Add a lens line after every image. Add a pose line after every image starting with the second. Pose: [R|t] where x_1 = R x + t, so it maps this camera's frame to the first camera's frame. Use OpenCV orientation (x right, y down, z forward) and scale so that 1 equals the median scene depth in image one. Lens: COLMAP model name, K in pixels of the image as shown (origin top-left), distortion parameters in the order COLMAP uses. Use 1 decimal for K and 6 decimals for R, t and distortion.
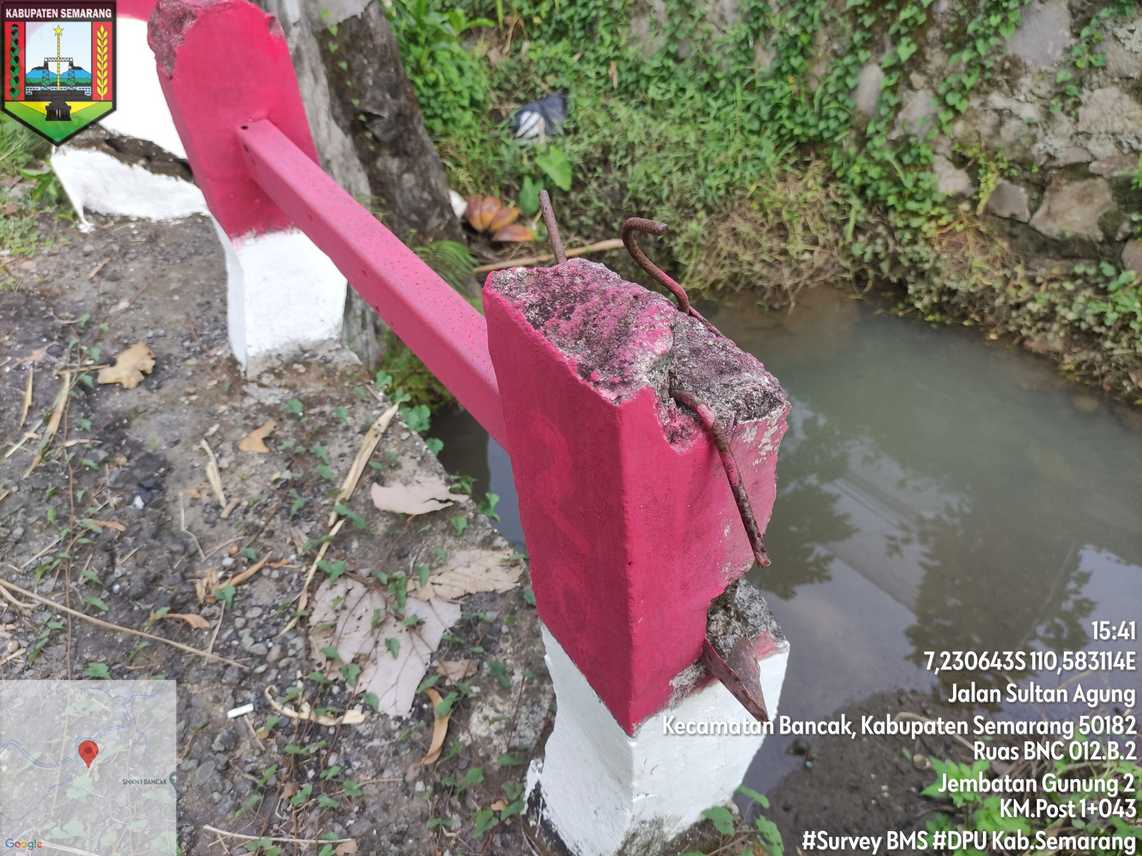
lens RADIAL K [[843.6, 0, 571.4], [0, 843.6, 419.6], [0, 0, 1]] dist [0.043226, -0.040459]
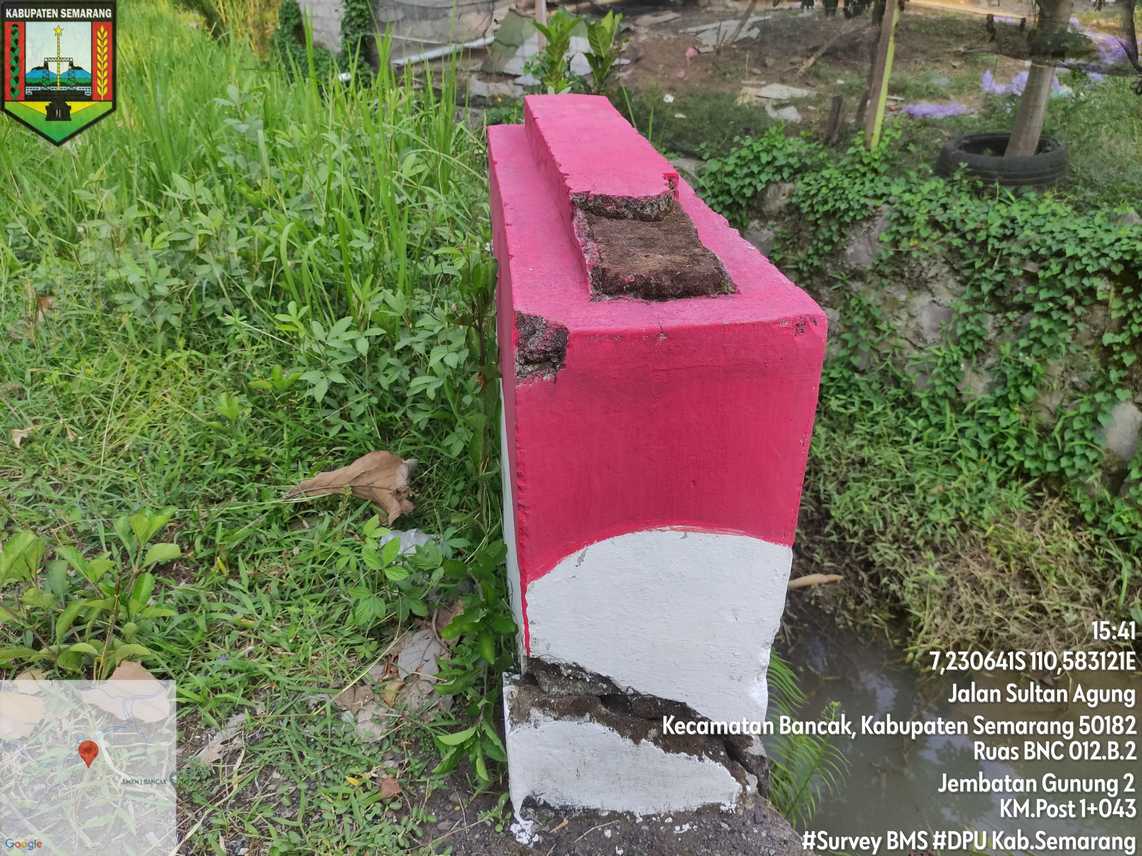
lens RADIAL K [[843.6, 0, 574.4], [0, 843.6, 425.0], [0, 0, 1]] dist [0.043226, -0.040459]
pose [[0.998604, 0.043908, 0.029349, -0.234600], [-0.035138, 0.967230, -0.251458, -0.143795], [-0.039428, 0.250076, 0.967423, 0.159761]]
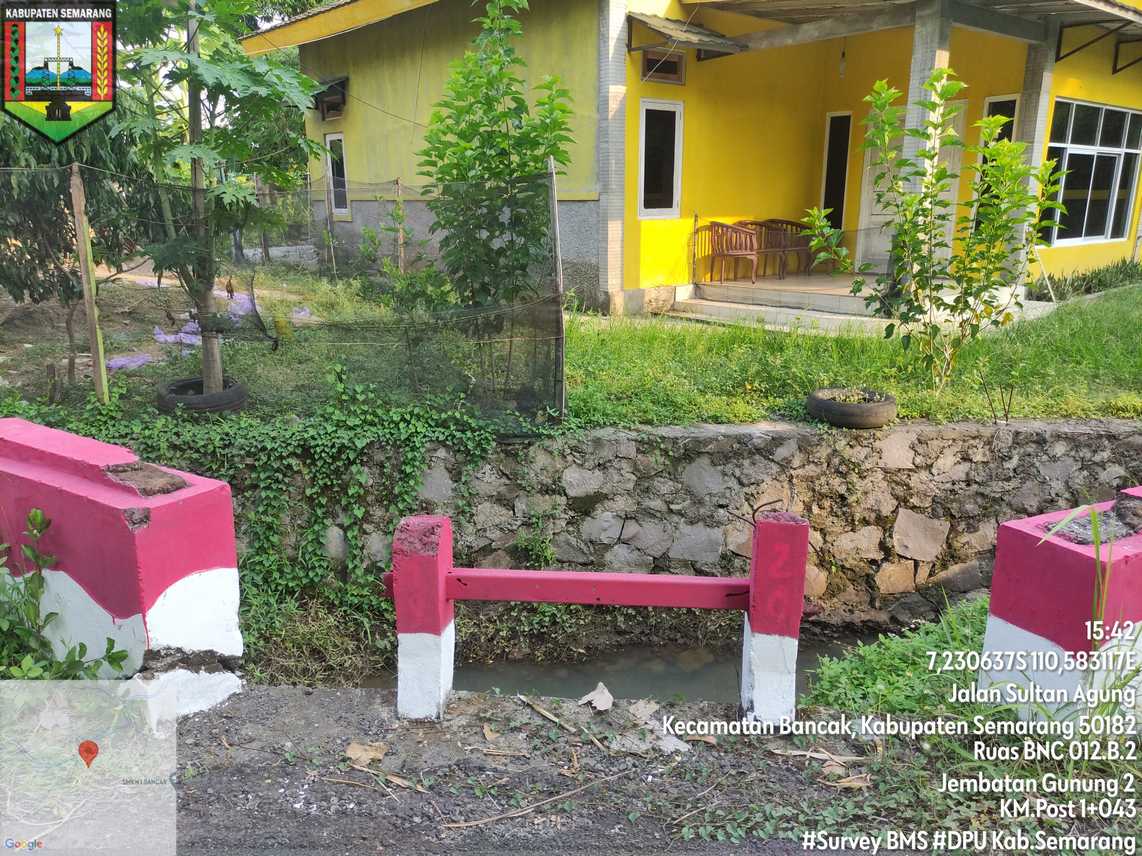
lens RADIAL K [[843.6, 0, 579.4], [0, 843.6, 417.7], [0, 0, 1]] dist [0.043226, -0.040459]
pose [[0.604614, -0.124325, 0.786756, -0.472511], [0.505595, 0.823145, -0.258469, 0.012469], [-0.615480, 0.554054, 0.560543, -0.154109]]
